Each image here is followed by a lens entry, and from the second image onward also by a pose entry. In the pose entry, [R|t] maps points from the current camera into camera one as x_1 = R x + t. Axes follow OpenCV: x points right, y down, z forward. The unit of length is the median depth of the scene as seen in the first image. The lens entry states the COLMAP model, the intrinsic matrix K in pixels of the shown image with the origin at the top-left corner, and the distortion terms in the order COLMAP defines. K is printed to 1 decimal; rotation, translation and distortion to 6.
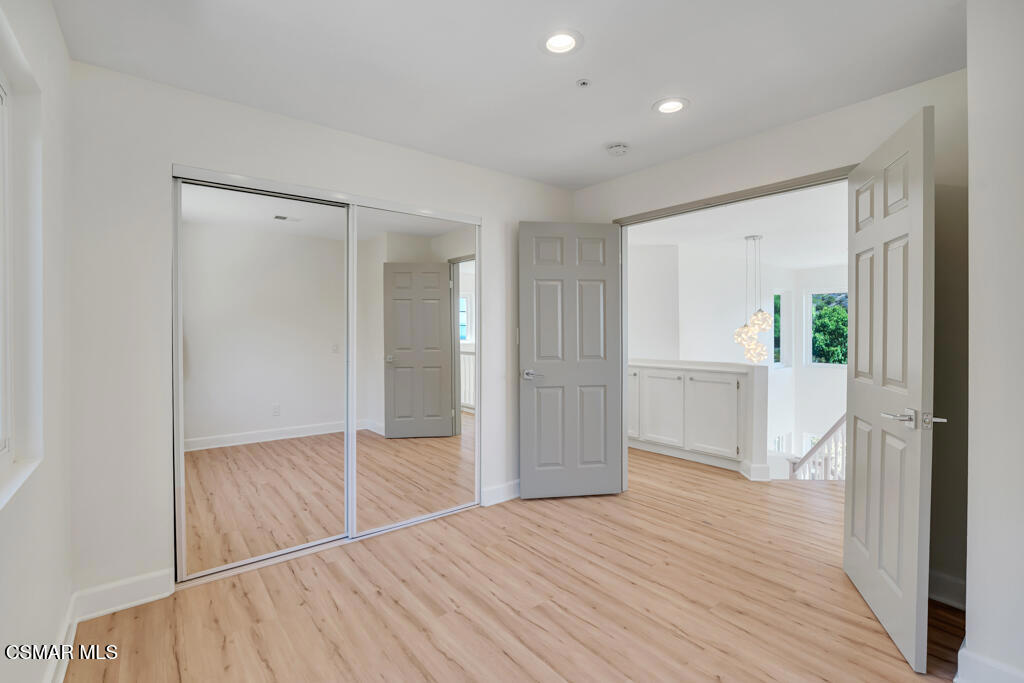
lens RADIAL K [[456.5, 0, 514.3], [0, 456.5, 330.9], [0, 0, 1]] dist [-0.028634, 0.003985]
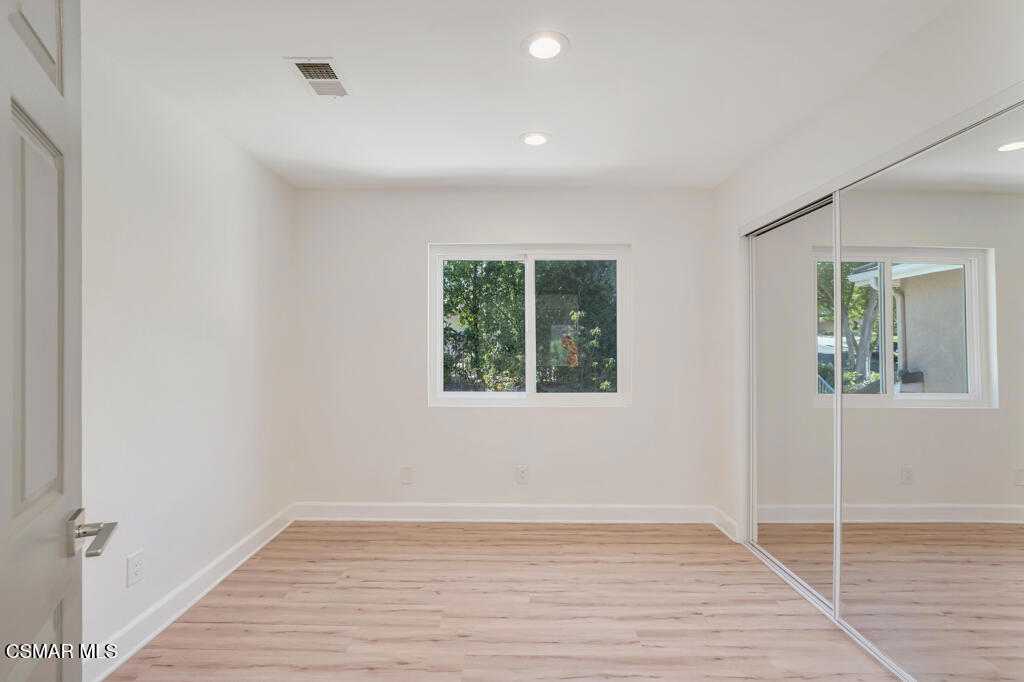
lens RADIAL K [[456.5, 0, 510.7], [0, 456.5, 343.8], [0, 0, 1]] dist [-0.028634, 0.003985]
pose [[-0.620384, -0.006062, -0.784275, 0.801703], [-0.008095, 0.999966, -0.001326, -0.017196], [0.784256, 0.005527, -0.620413, 1.382462]]
